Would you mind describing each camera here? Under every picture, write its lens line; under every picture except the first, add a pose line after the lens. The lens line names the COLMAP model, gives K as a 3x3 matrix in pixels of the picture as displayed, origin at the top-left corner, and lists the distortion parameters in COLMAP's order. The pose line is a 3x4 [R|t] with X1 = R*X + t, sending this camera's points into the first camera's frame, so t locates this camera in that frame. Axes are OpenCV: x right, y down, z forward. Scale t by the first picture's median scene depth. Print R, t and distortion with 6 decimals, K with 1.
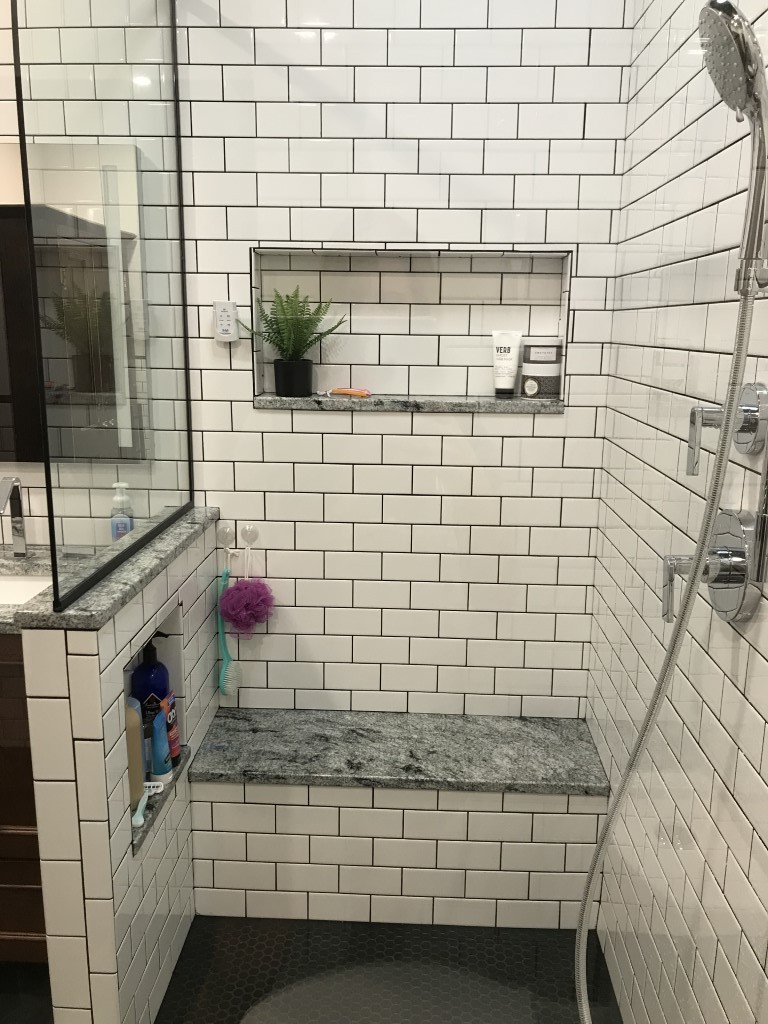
lens RADIAL K [[837.0, 0, 382.1], [0, 837.0, 506.6], [0, 0, 1]] dist [-0.006160, -0.004255]
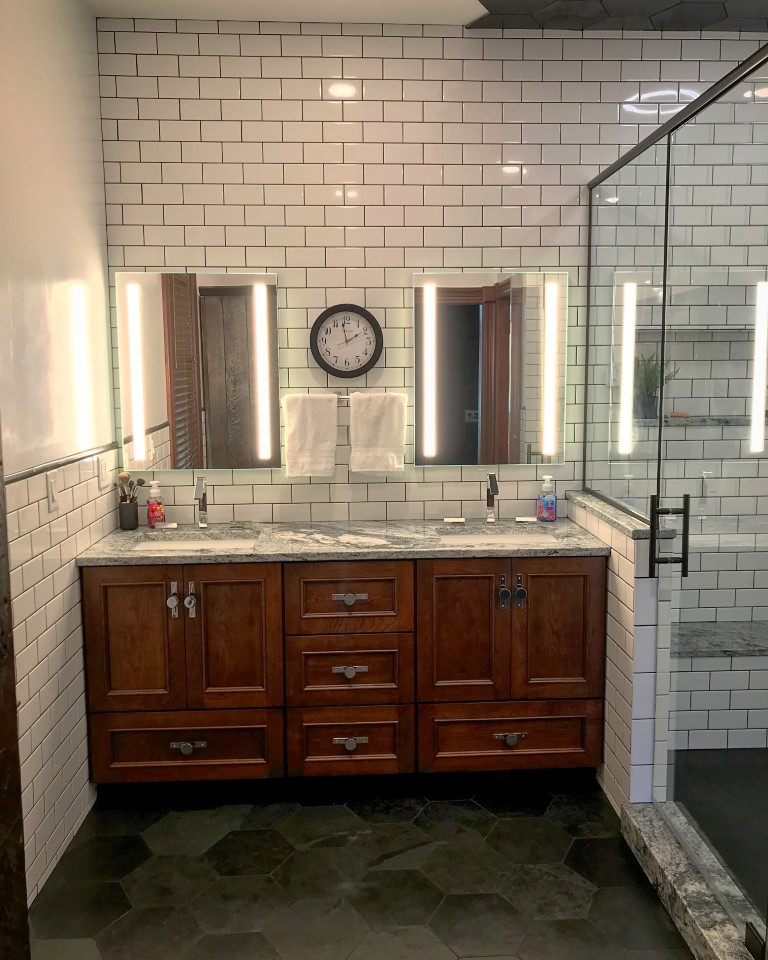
lens RADIAL K [[828.4, 0, 402.7], [0, 828.4, 464.2], [0, 0, 1]] dist [0.030270, -0.024105]
pose [[0.994009, -0.019759, 0.107494, -0.772564], [0.031718, 0.993347, -0.110705, 0.122491], [-0.104591, 0.113451, 0.988023, -0.529165]]
